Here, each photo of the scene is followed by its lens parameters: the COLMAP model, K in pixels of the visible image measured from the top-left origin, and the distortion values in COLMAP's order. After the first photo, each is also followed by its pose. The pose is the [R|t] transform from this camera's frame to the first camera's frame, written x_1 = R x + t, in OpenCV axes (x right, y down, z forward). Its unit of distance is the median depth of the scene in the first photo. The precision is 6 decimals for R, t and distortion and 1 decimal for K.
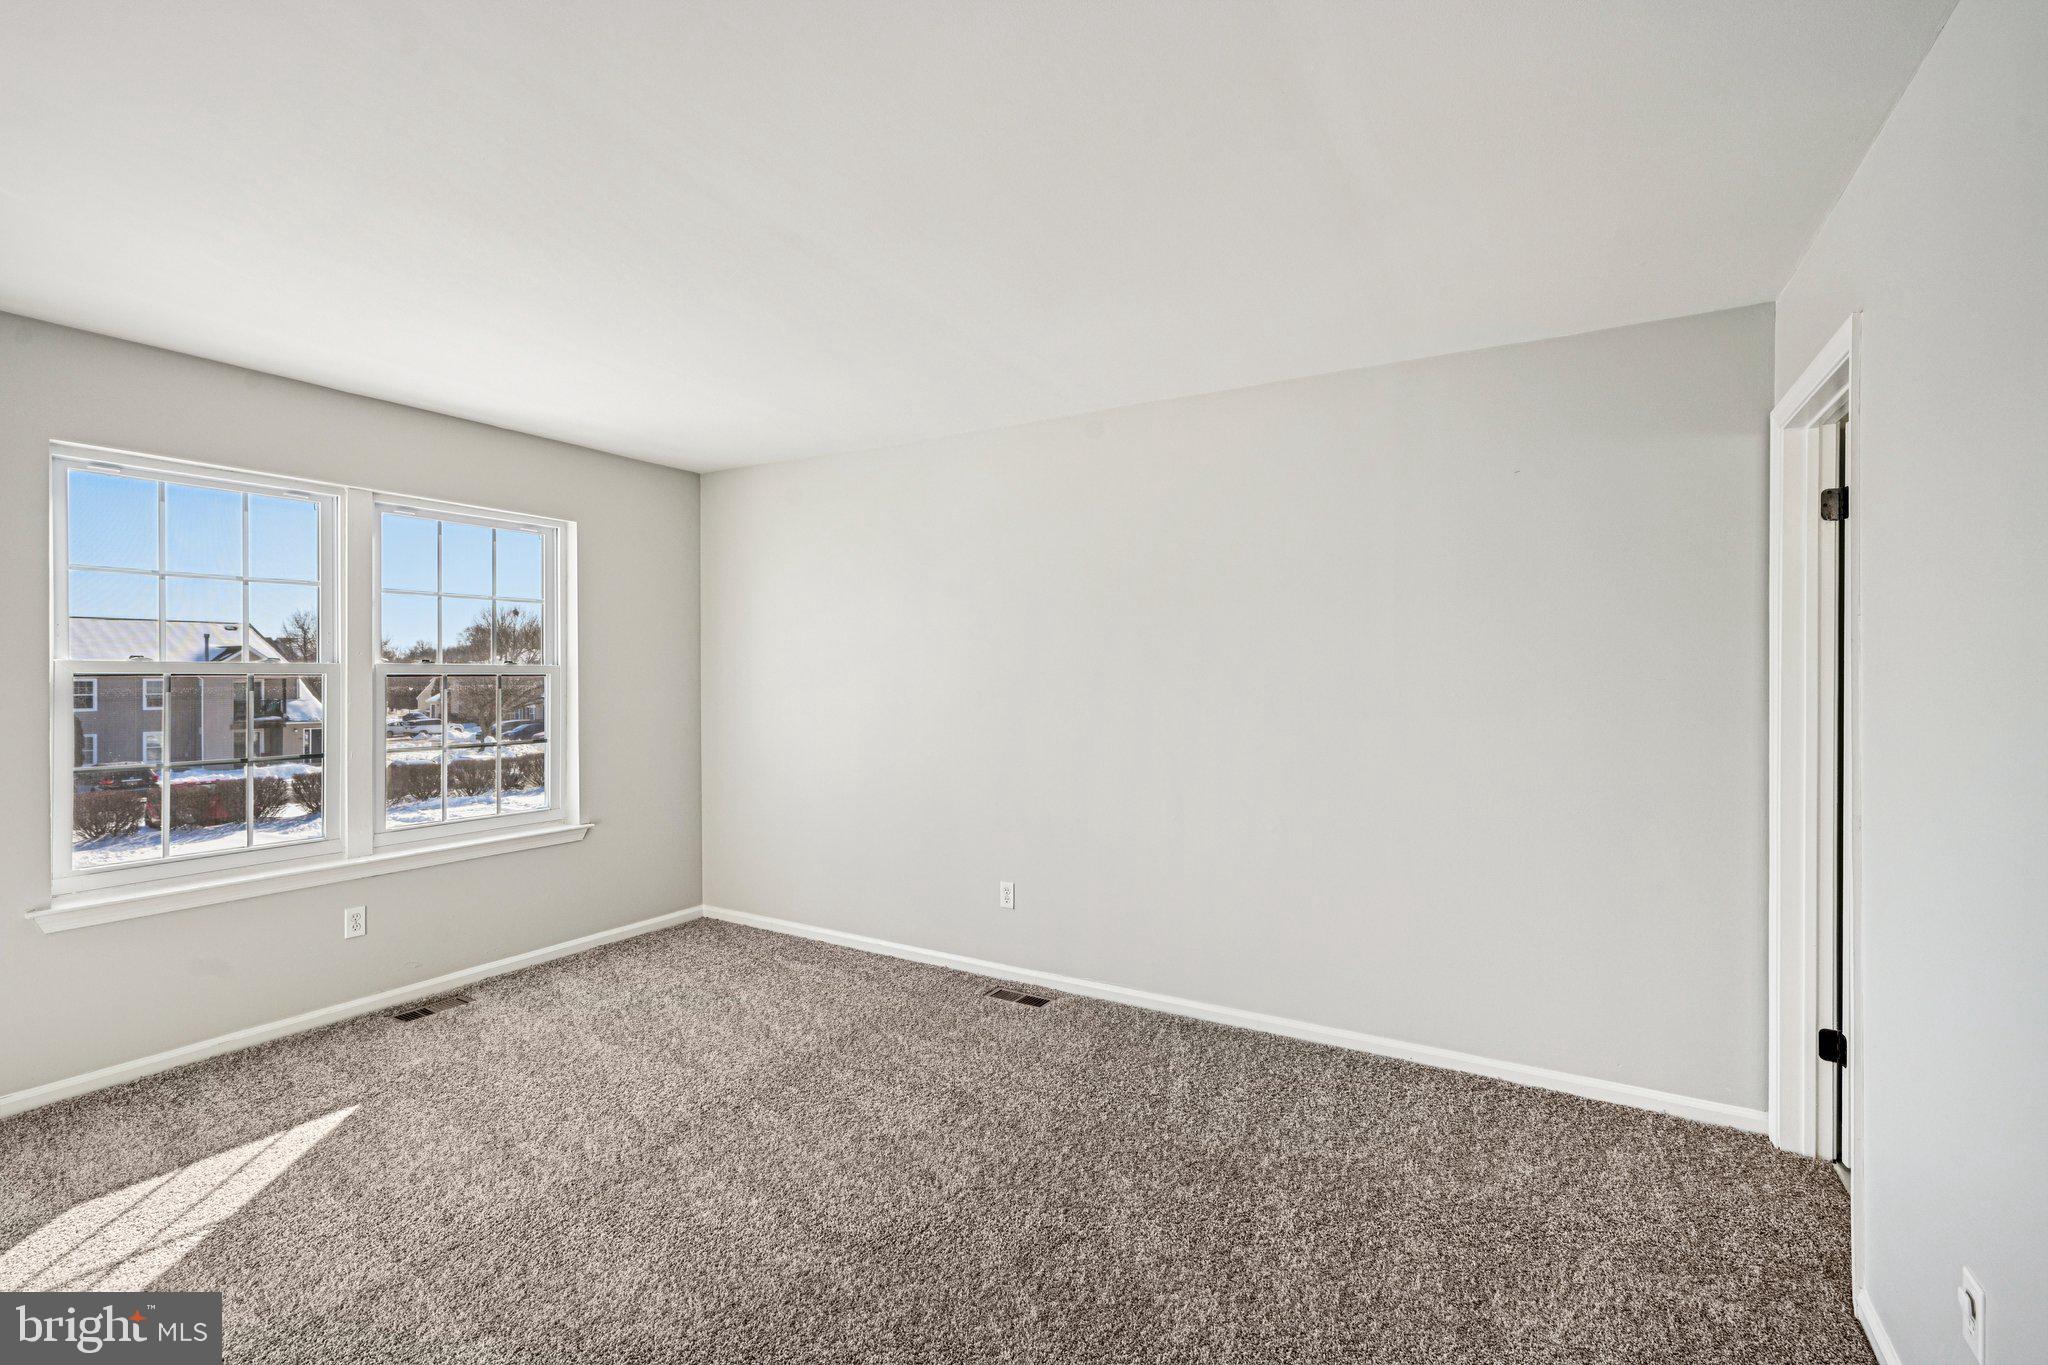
lens RADIAL K [[911.6, 0, 1029.1], [0, 911.6, 682.5], [0, 0, 1]] dist [-0.001434, 0.000507]
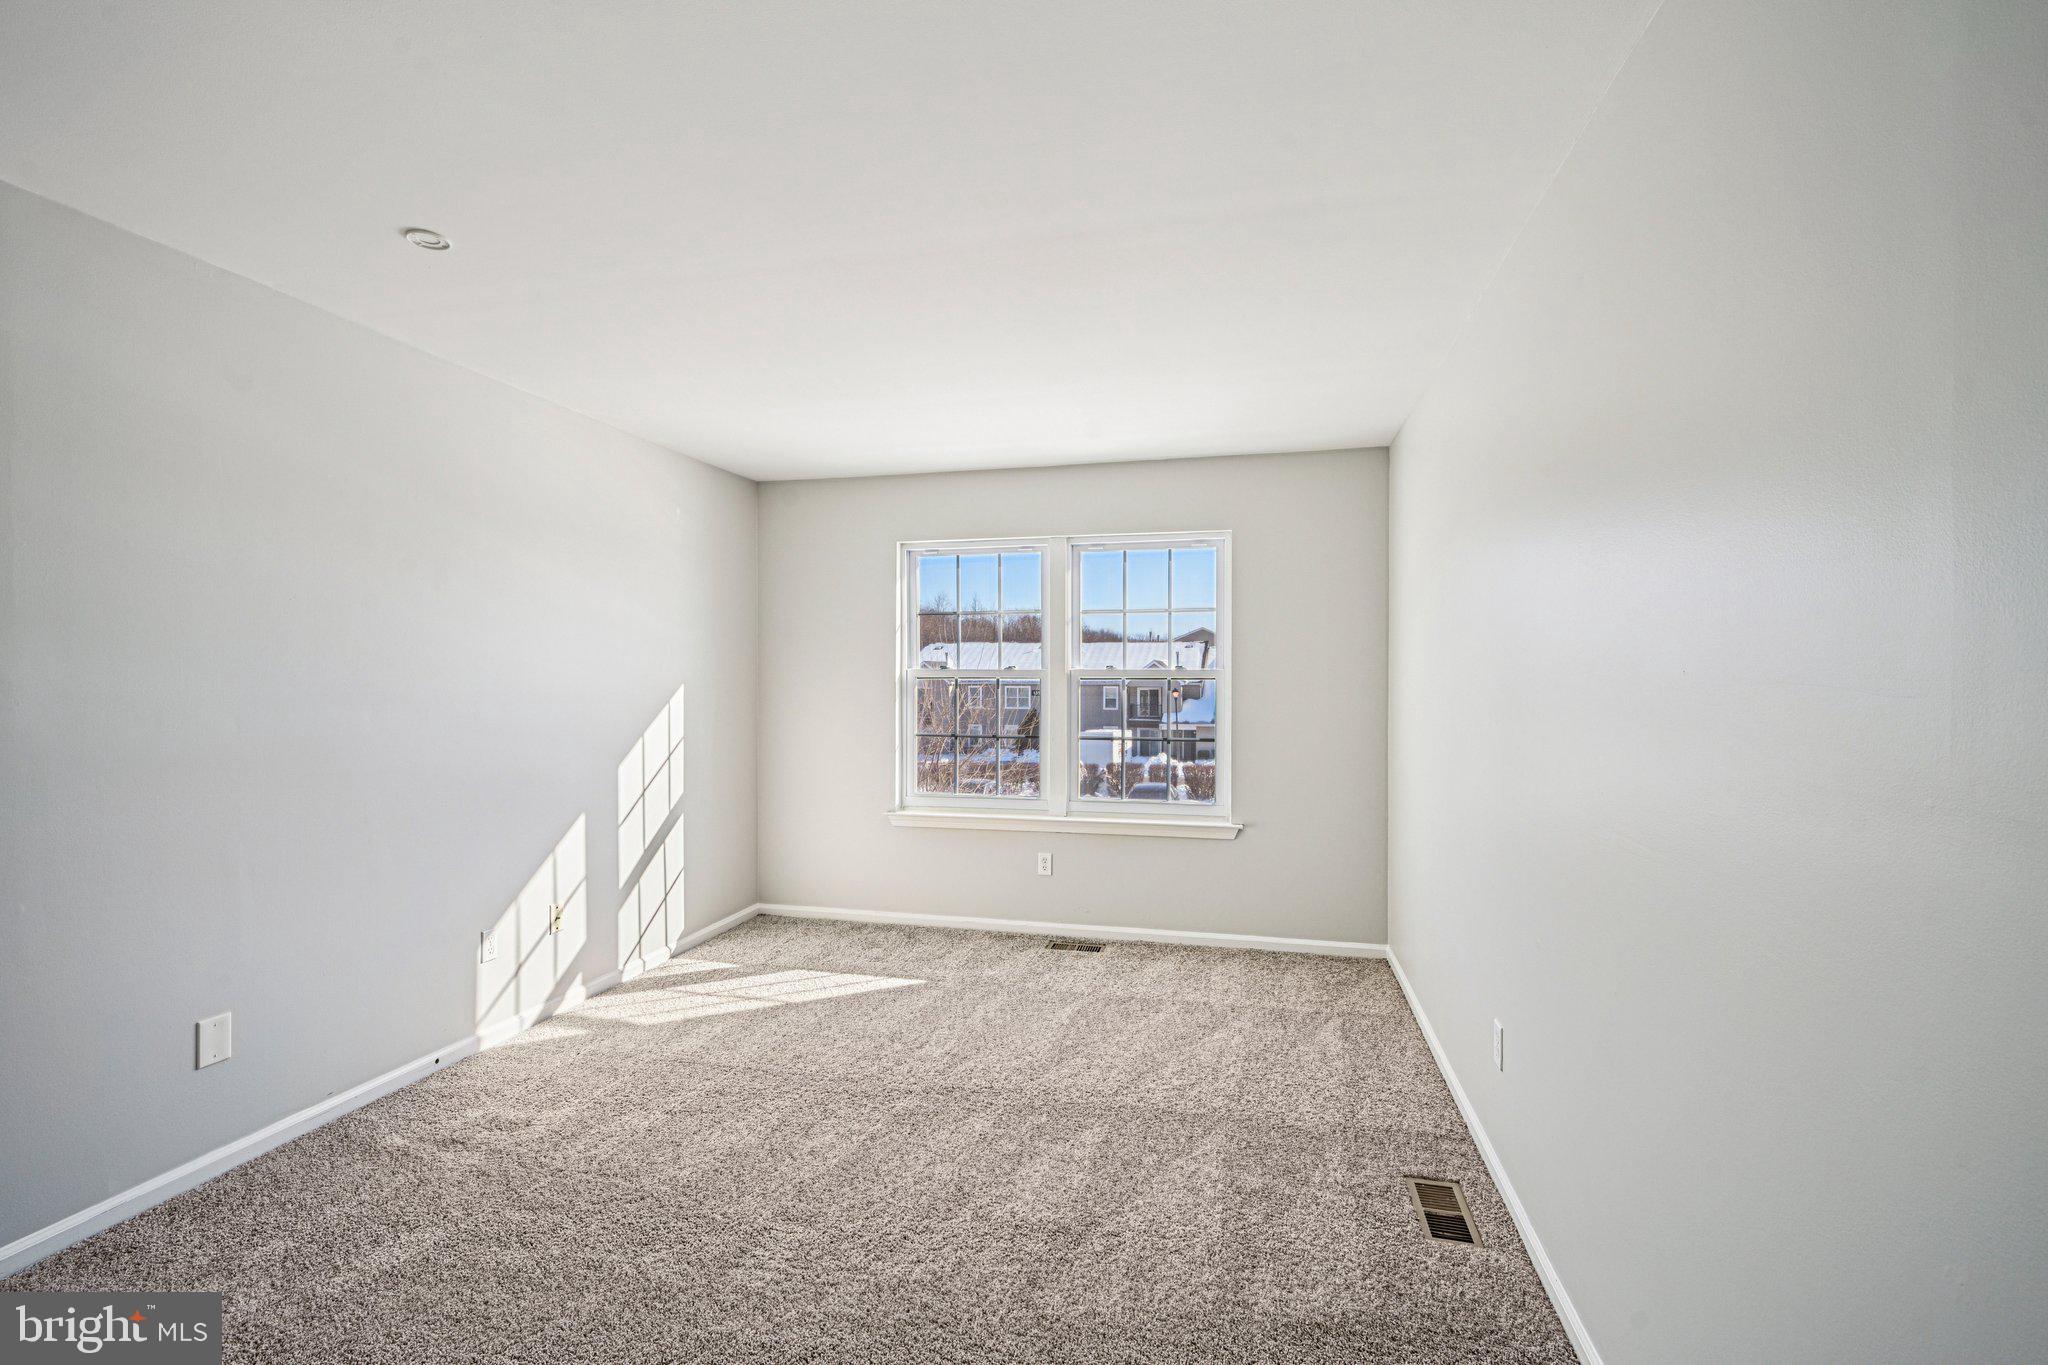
lens RADIAL K [[911.6, 0, 1029.1], [0, 911.6, 682.5], [0, 0, 1]] dist [-0.001434, 0.000507]
pose [[0.266452, -0.000655, -0.963848, 0.503584], [-0.011245, 0.999930, -0.003788, 0.003838], [0.963782, 0.011848, 0.266426, 0.584155]]
